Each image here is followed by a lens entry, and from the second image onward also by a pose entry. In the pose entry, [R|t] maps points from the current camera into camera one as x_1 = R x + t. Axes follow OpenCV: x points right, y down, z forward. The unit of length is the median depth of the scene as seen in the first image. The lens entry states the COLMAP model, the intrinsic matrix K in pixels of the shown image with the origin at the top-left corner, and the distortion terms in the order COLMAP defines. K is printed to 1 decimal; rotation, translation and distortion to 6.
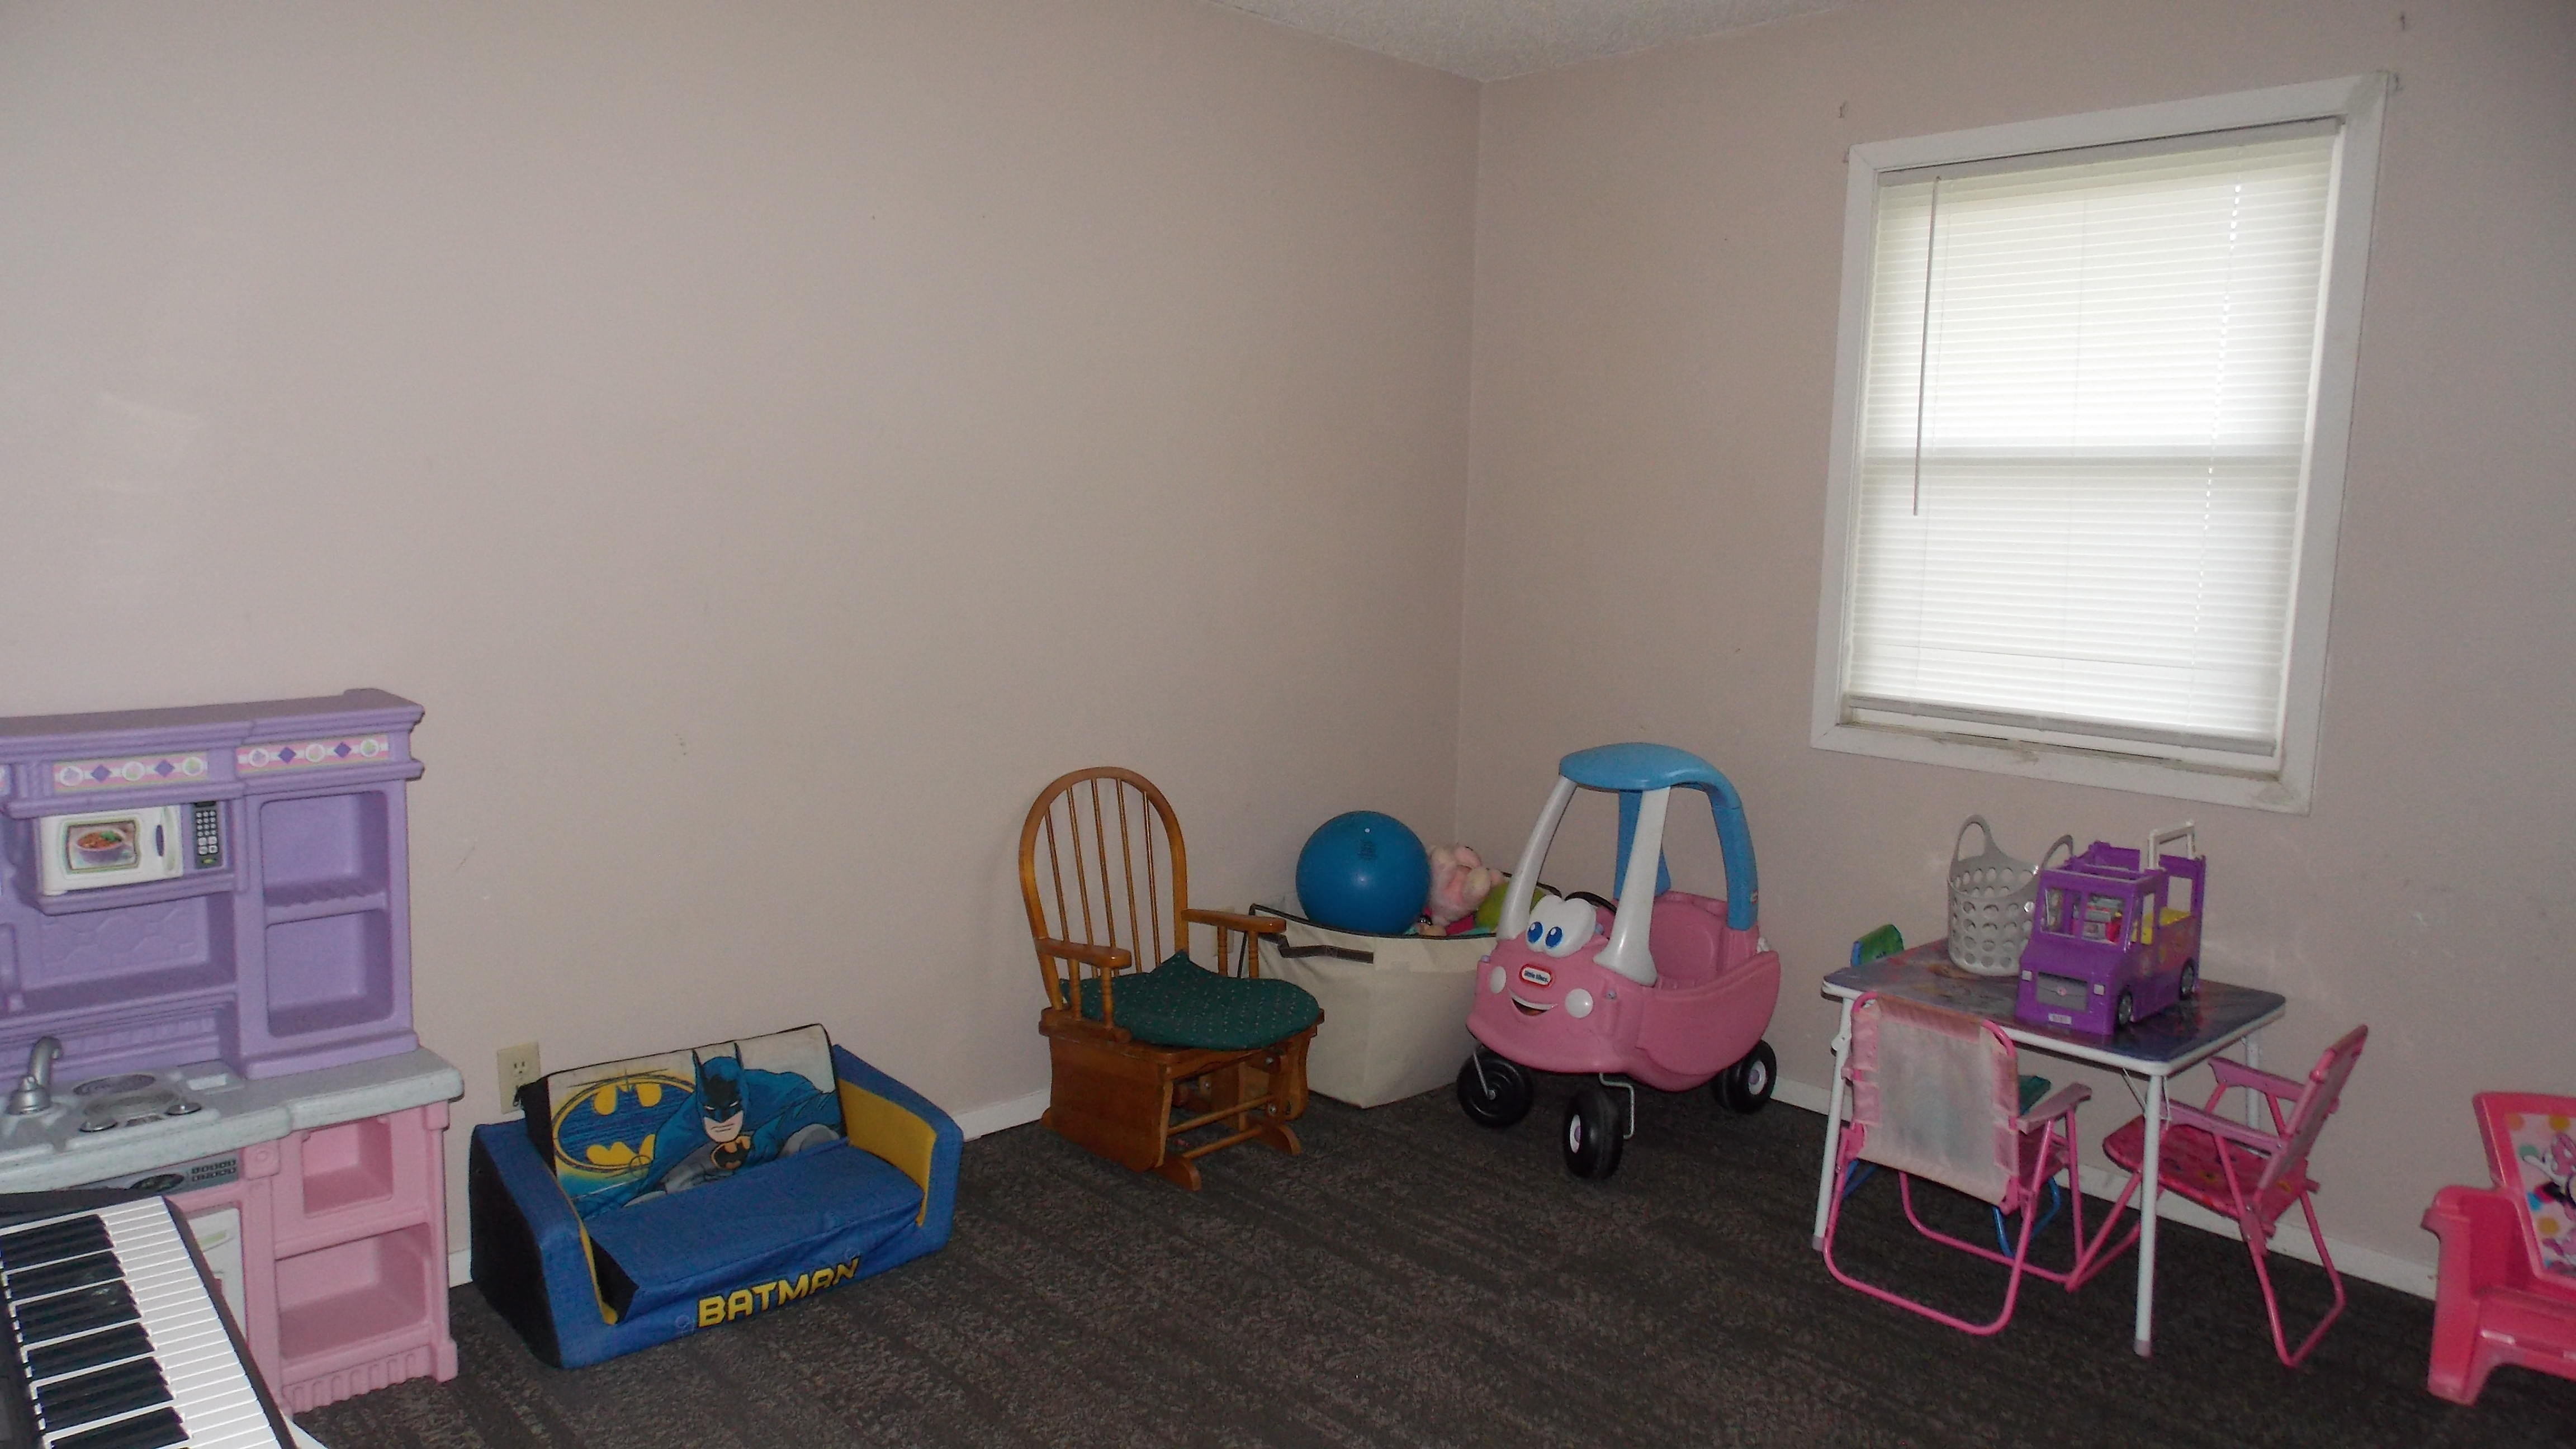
lens RADIAL K [[1694.9, 0, 1287.3], [0, 1694.9, 722.5], [0, 0, 1]] dist [0.004595, 0.005830]
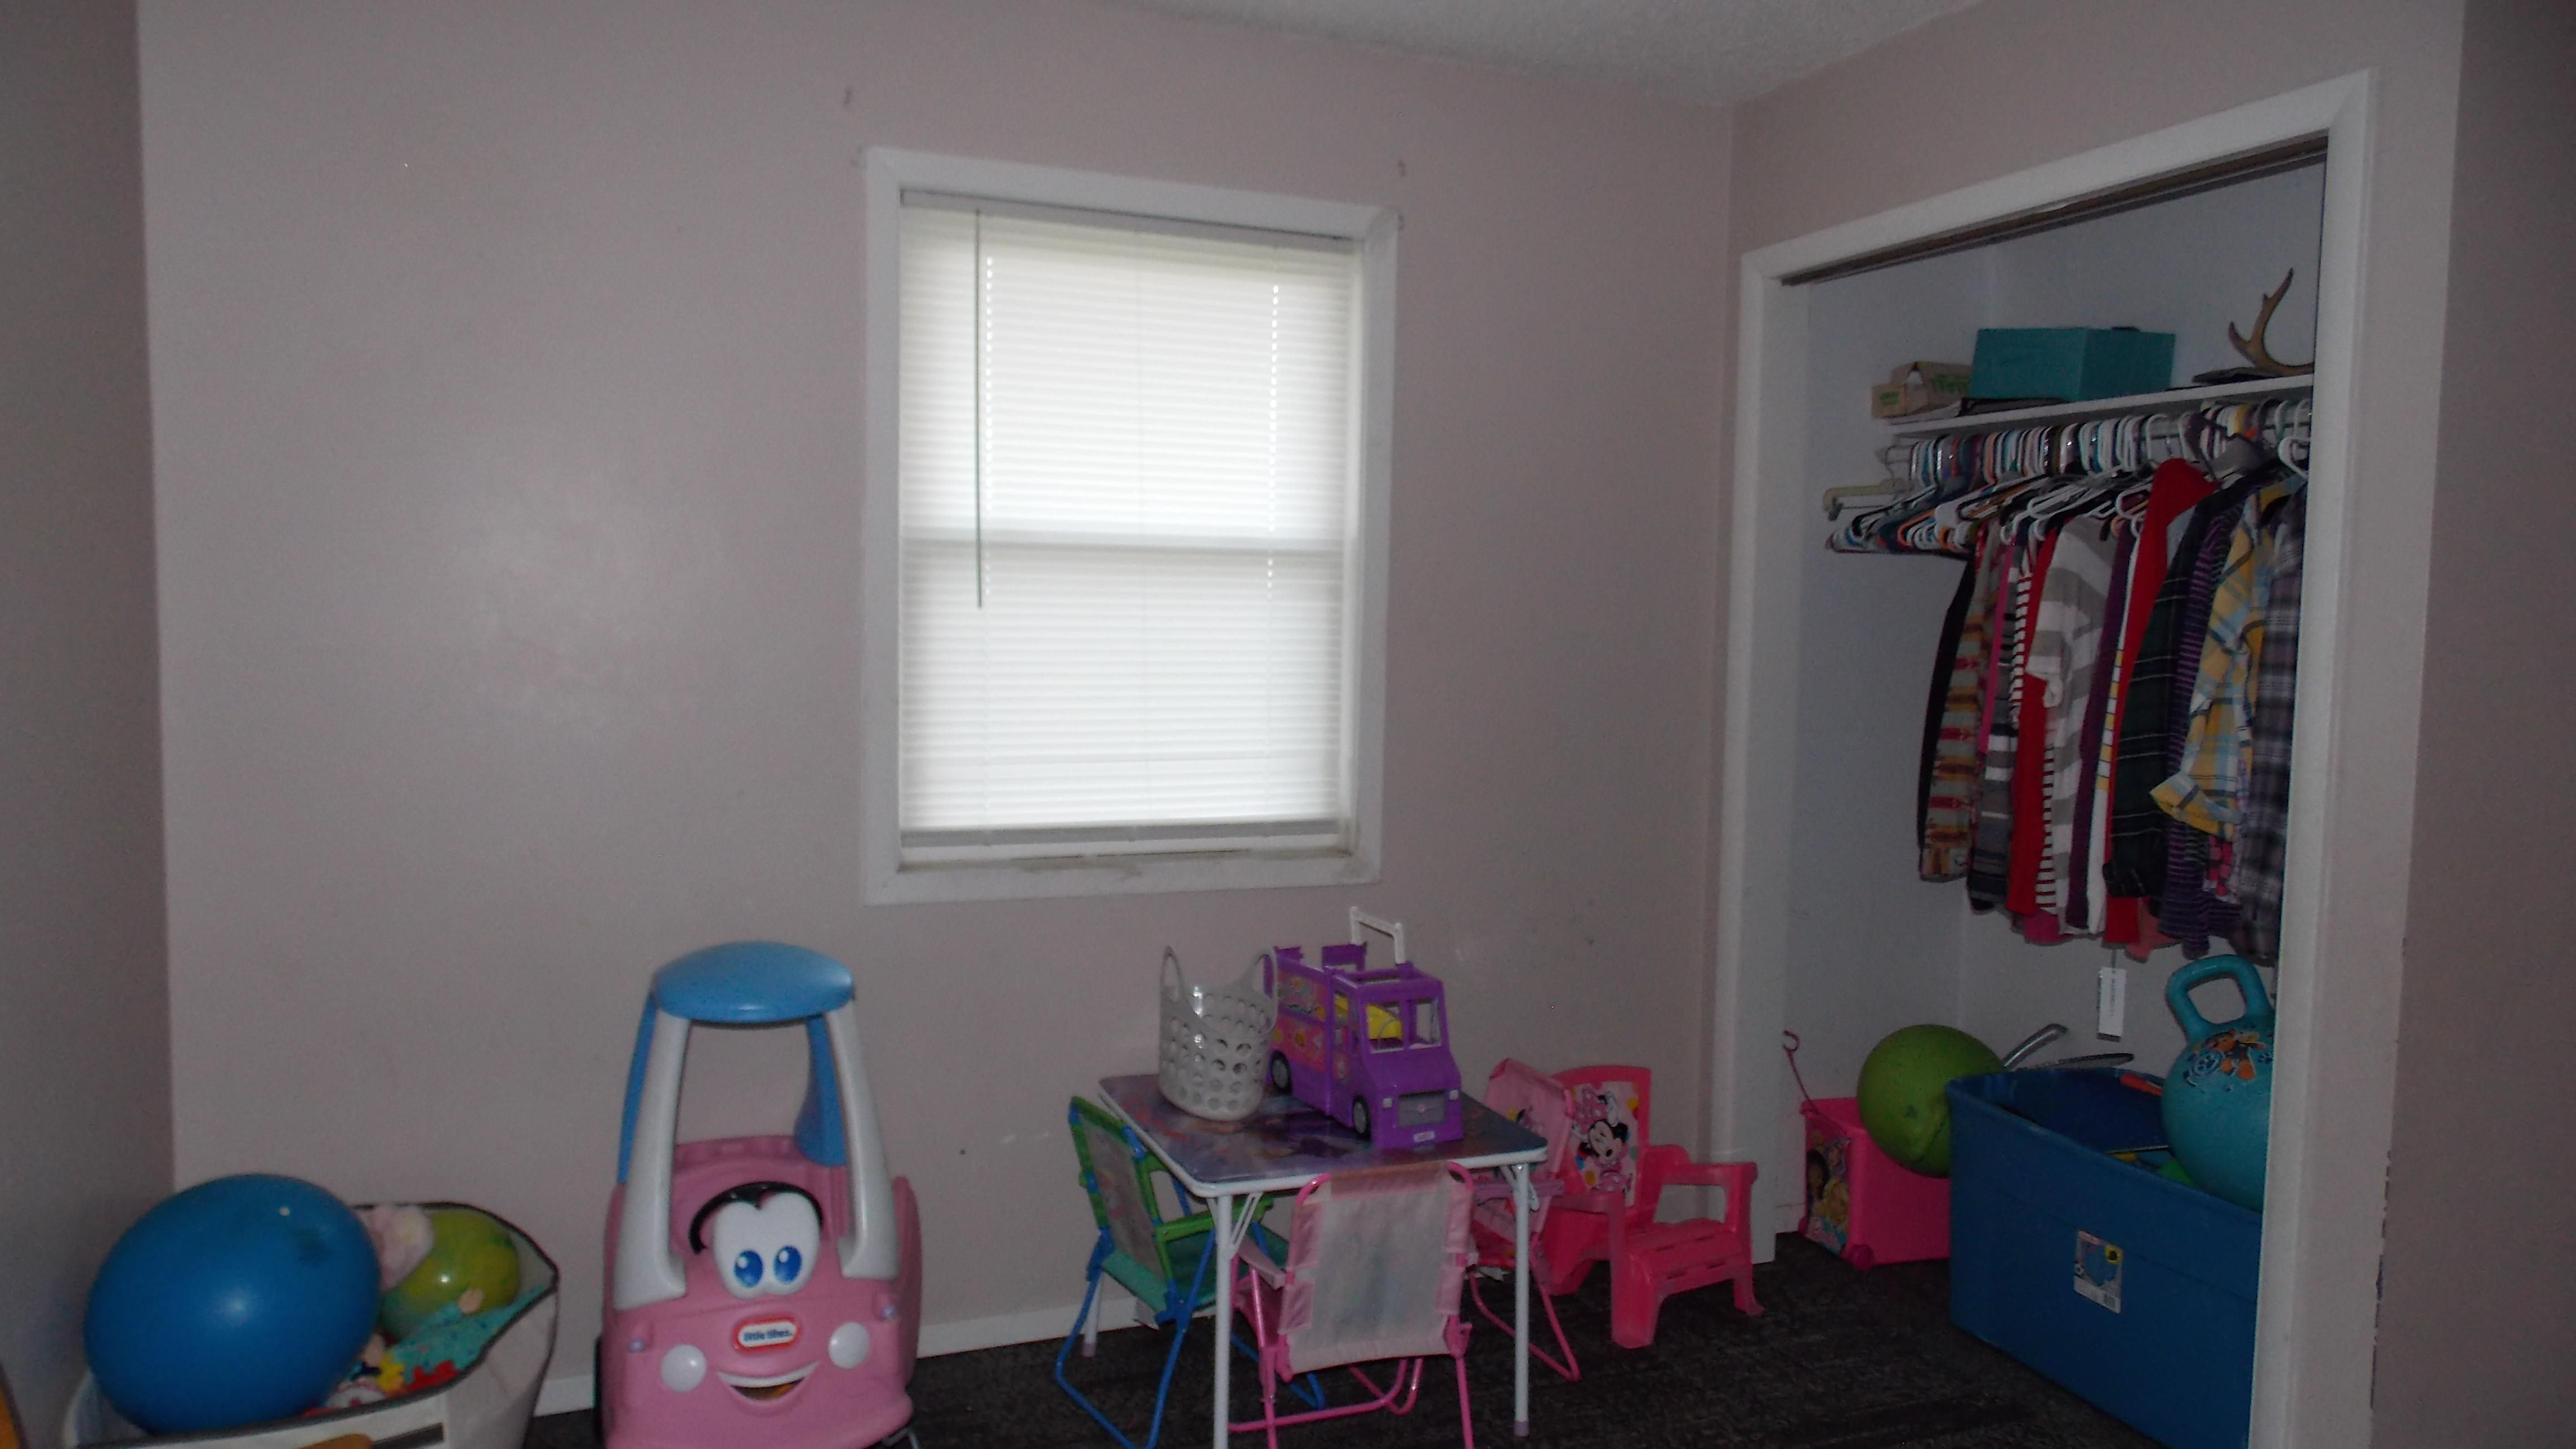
lens RADIAL K [[1694.9, 0, 1292.6], [0, 1694.9, 715.7], [0, 0, 1]] dist [0.004595, 0.005830]
pose [[0.379041, -0.080363, 0.921884, -0.366453], [0.109974, 0.993074, 0.041352, -0.091734], [-0.918822, 0.085709, 0.385253, 0.568065]]
